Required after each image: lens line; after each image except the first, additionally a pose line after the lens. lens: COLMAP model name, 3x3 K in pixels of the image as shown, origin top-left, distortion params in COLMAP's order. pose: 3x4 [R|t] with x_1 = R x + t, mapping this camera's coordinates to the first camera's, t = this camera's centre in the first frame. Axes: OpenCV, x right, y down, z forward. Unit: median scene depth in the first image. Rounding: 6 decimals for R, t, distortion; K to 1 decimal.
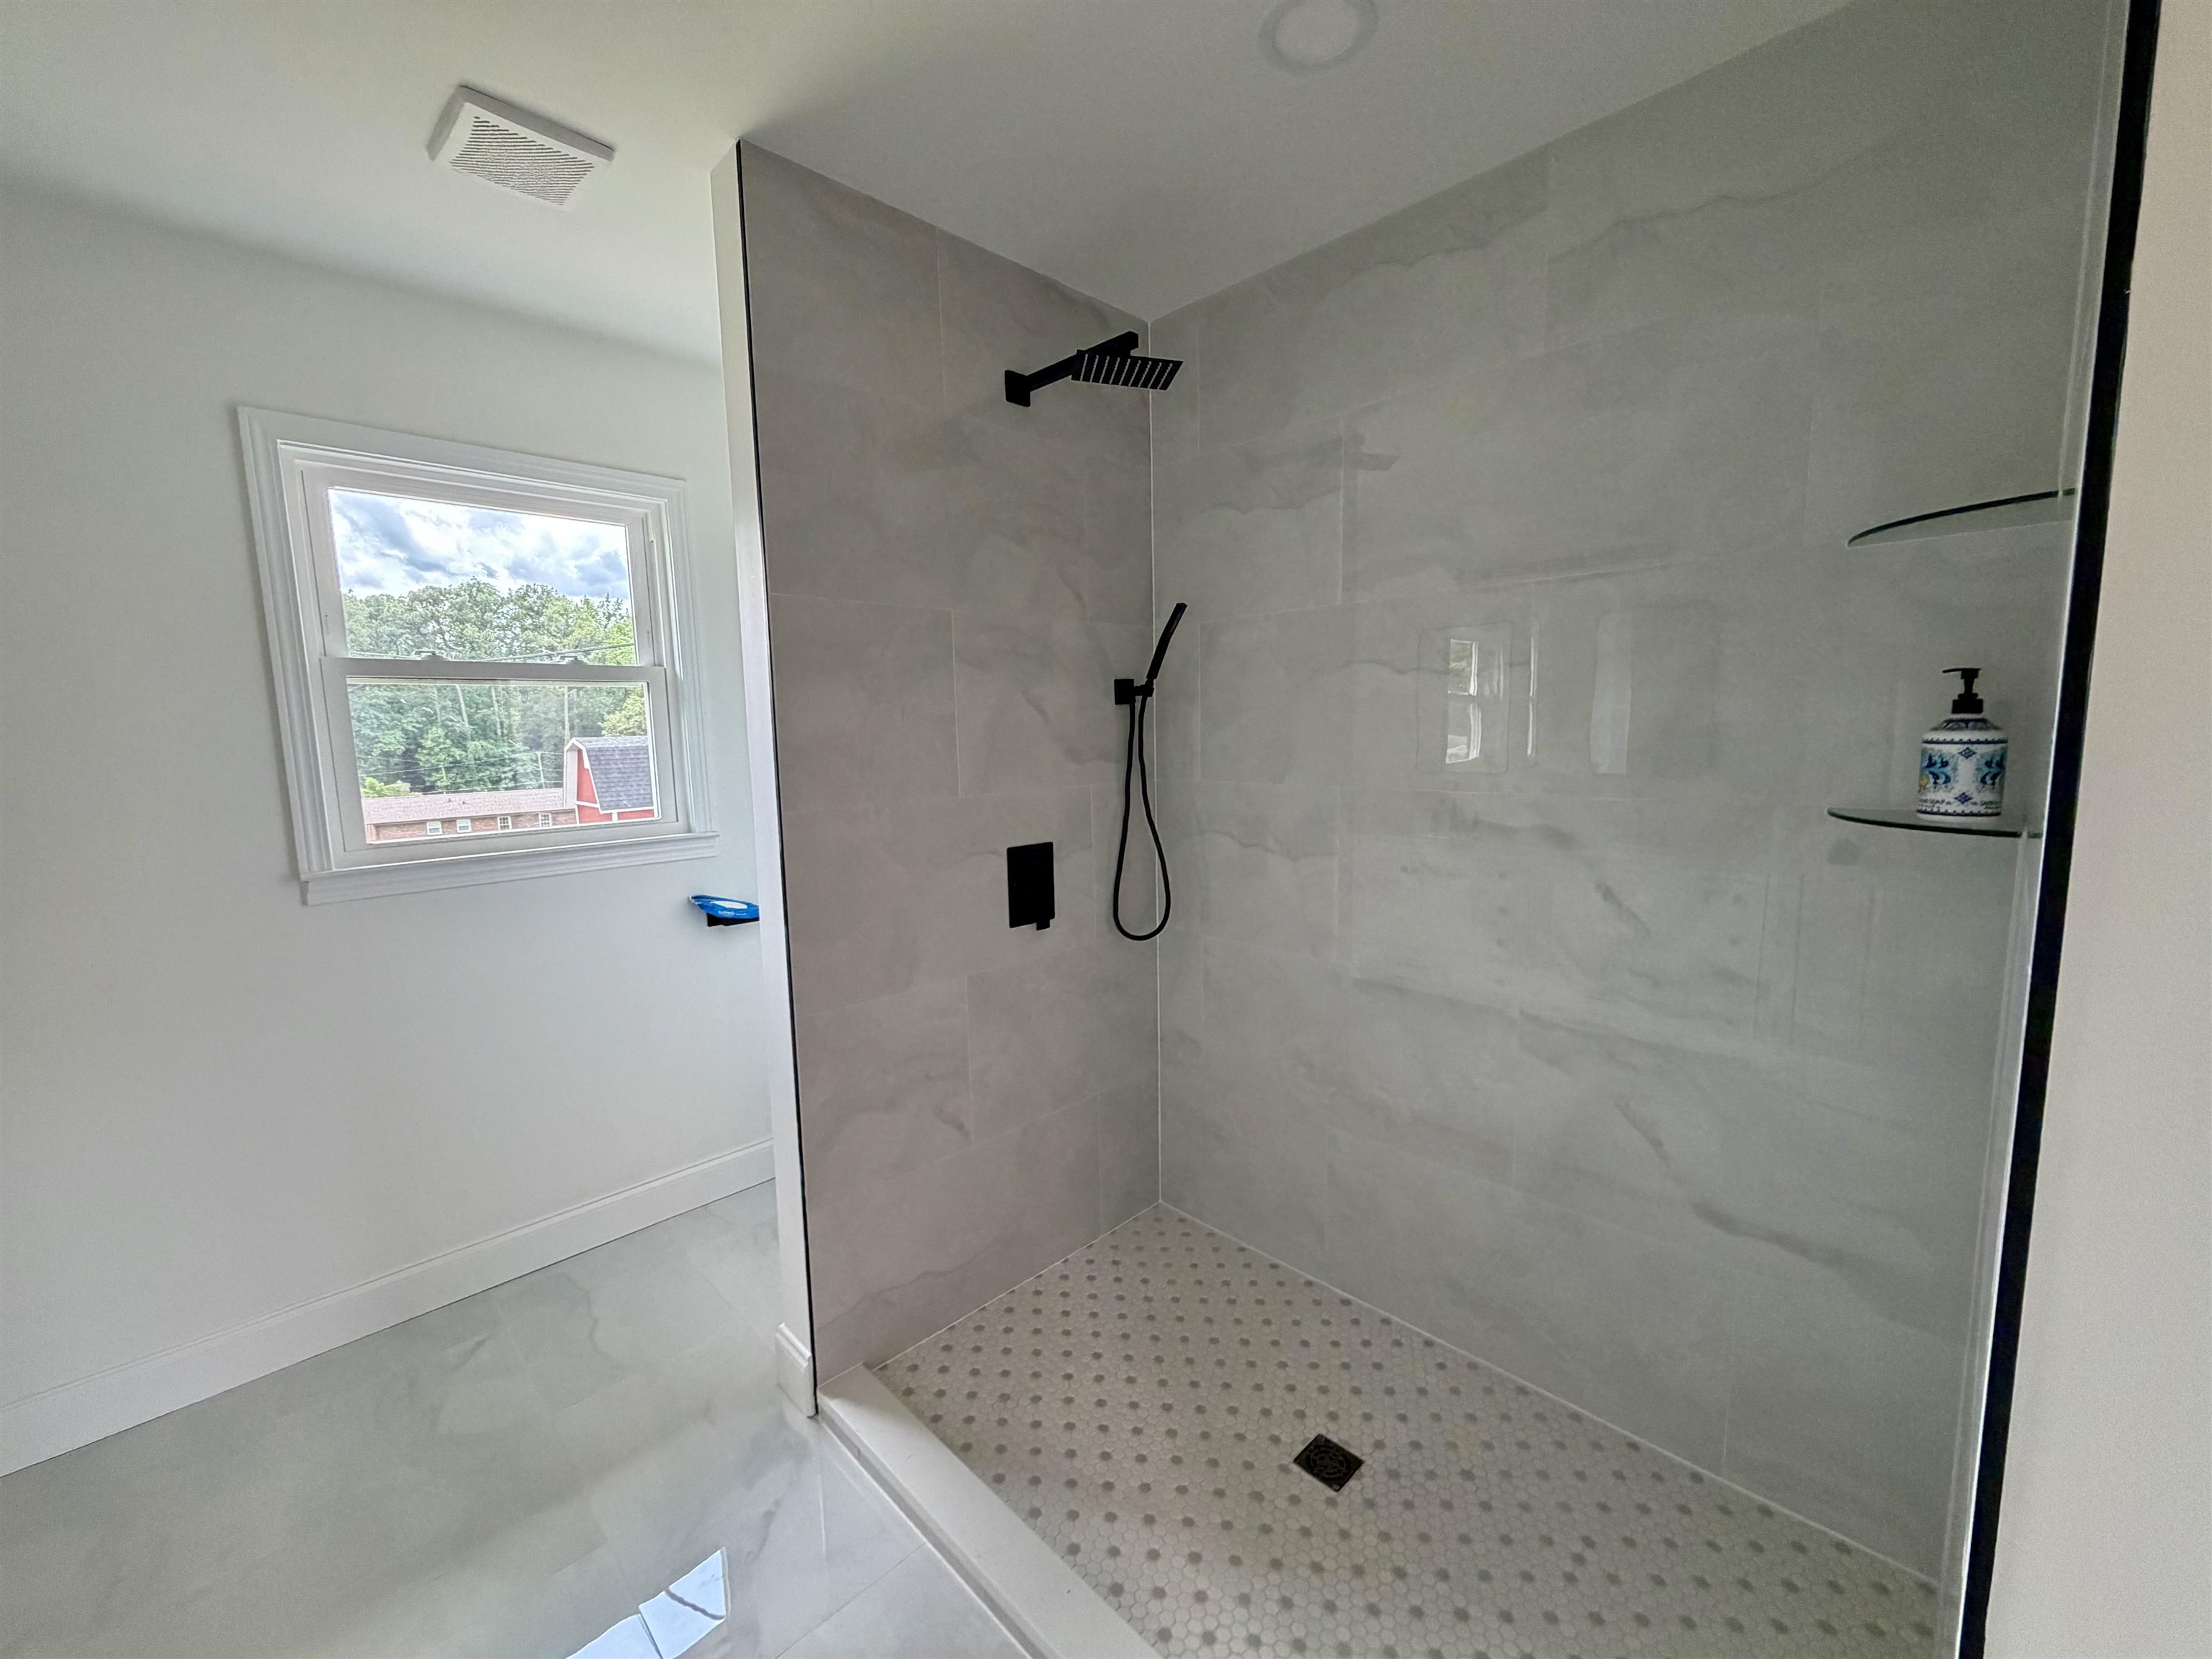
lens RADIAL K [[879.6, 0, 1111.7], [0, 879.6, 831.2], [0, 0, 1]] dist [-0.014367, -0.000332]
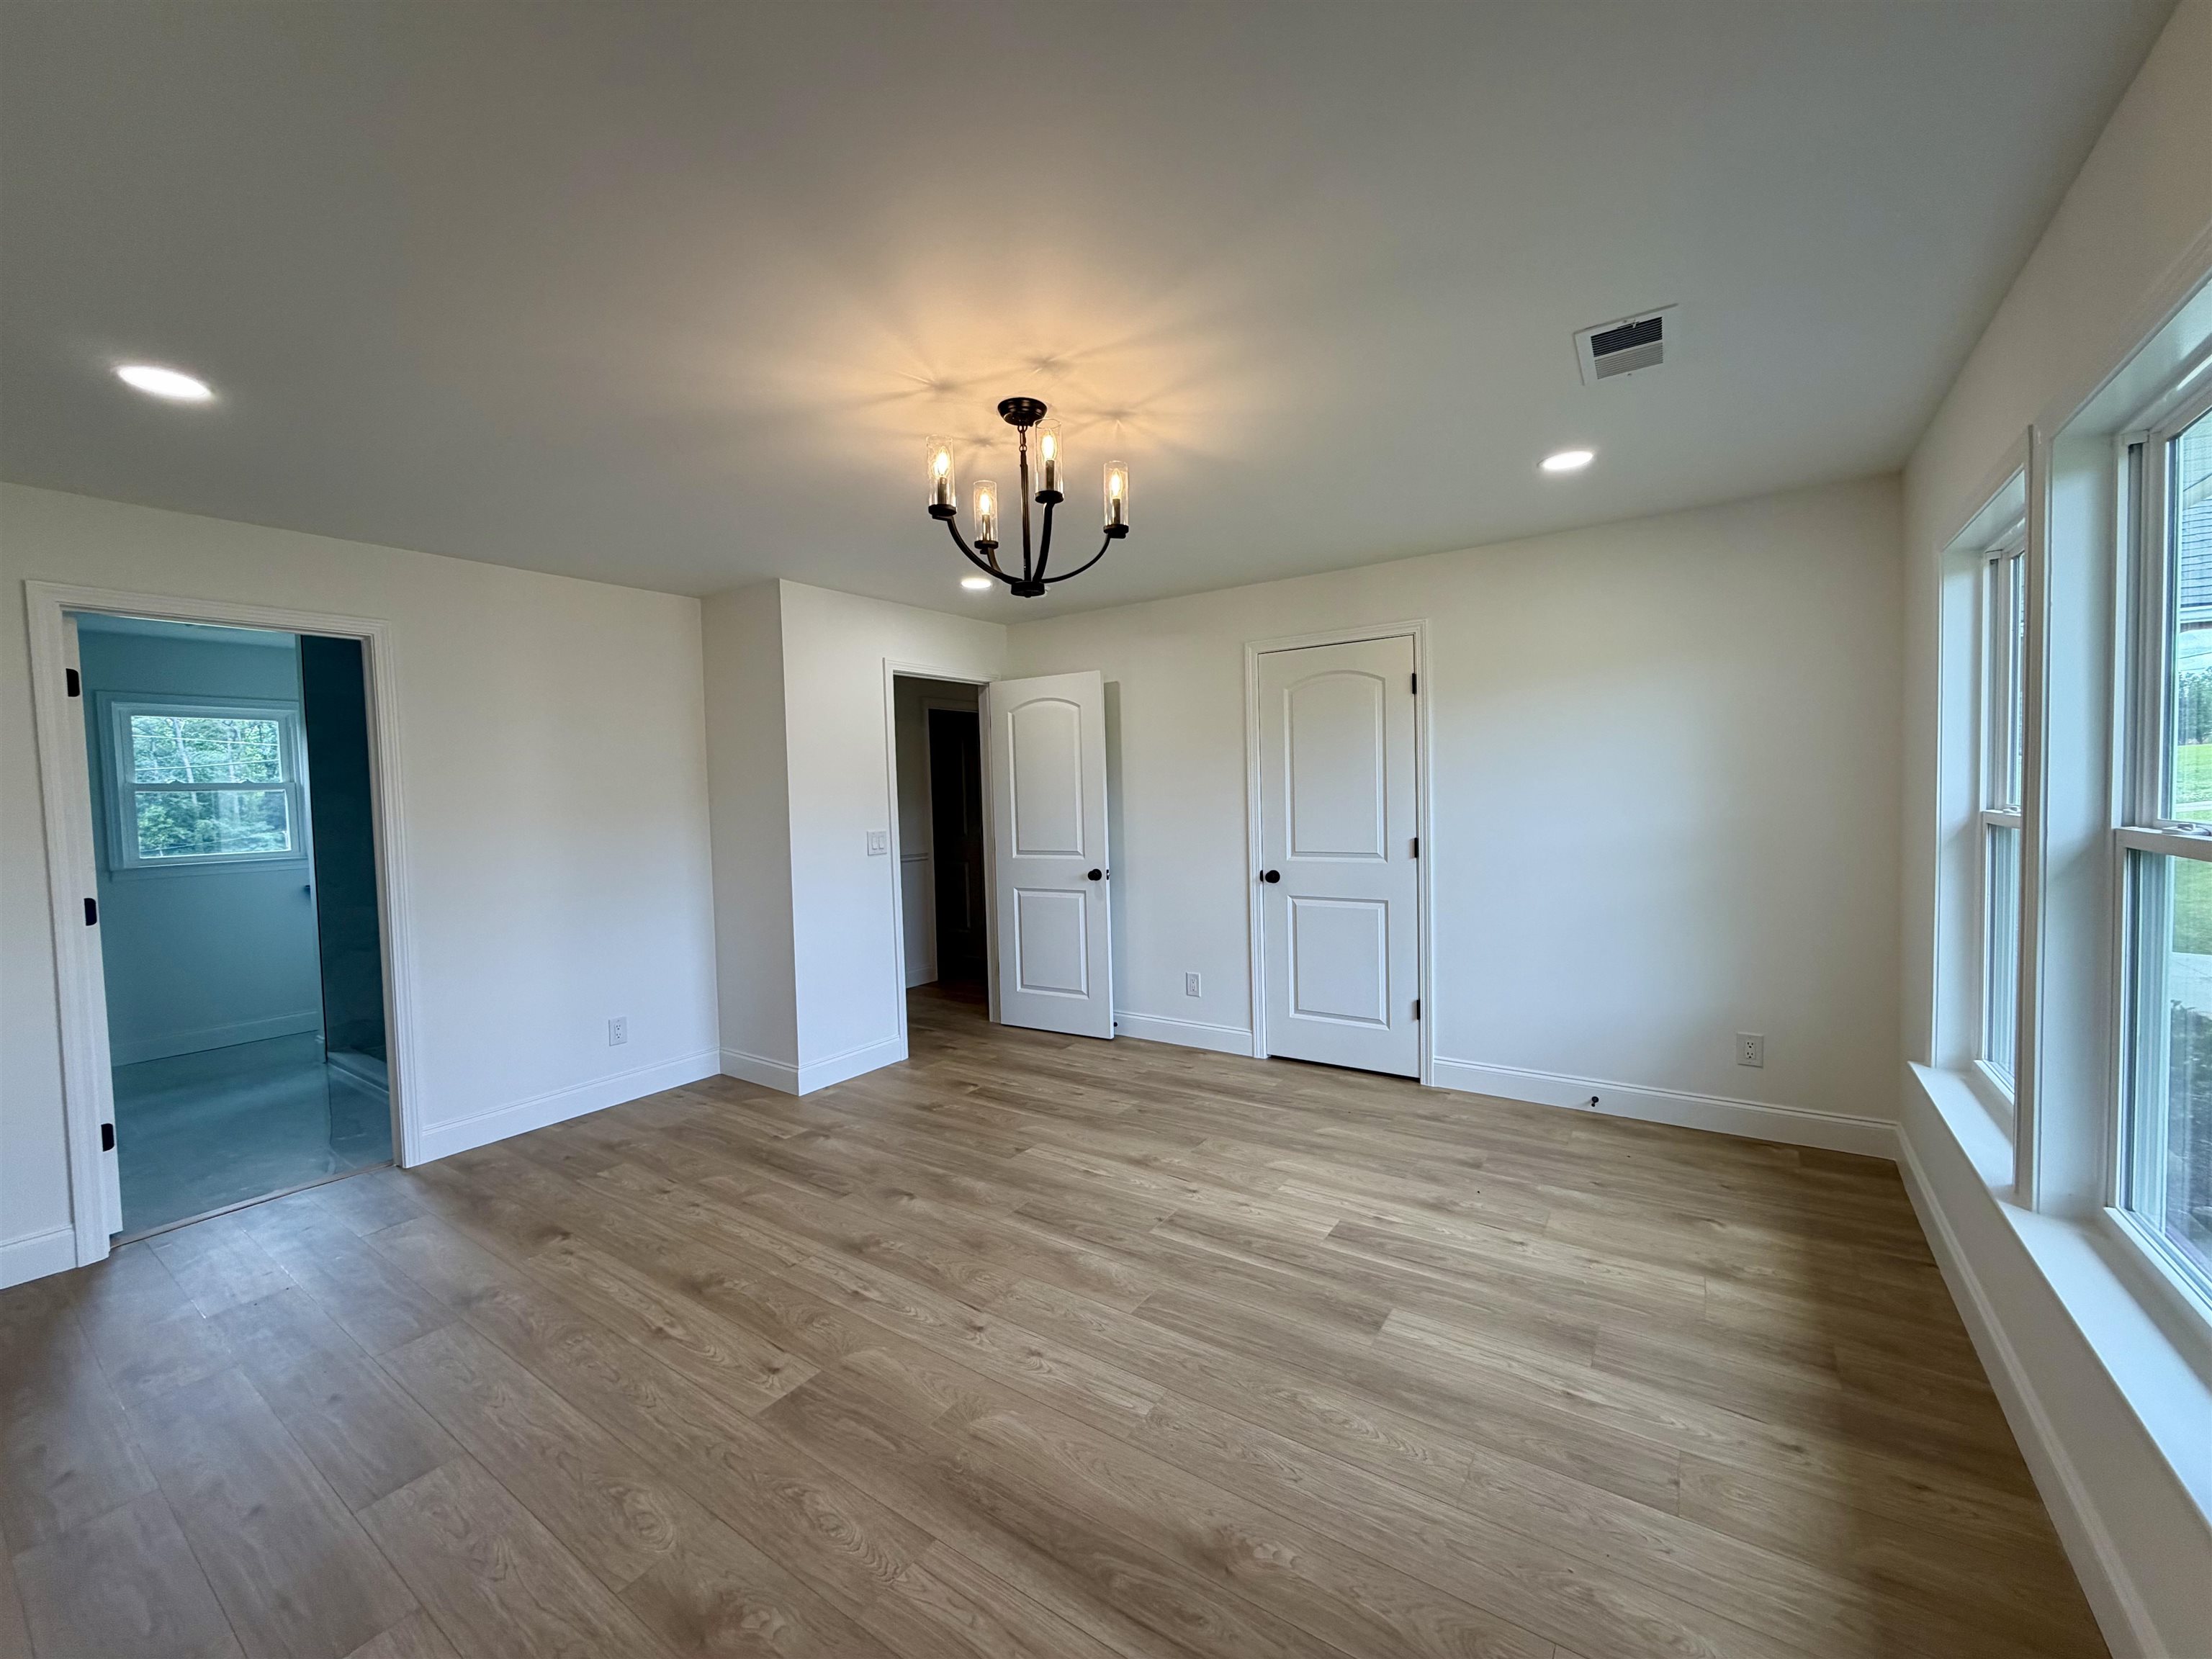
lens RADIAL K [[879.6, 0, 1130.5], [0, 879.6, 840.4], [0, 0, 1]] dist [-0.014367, -0.000332]
pose [[0.981847, -0.011497, 0.189324, 1.402647], [0.025411, 0.997136, -0.071231, 0.209389], [-0.187963, 0.074749, 0.979328, -1.881070]]
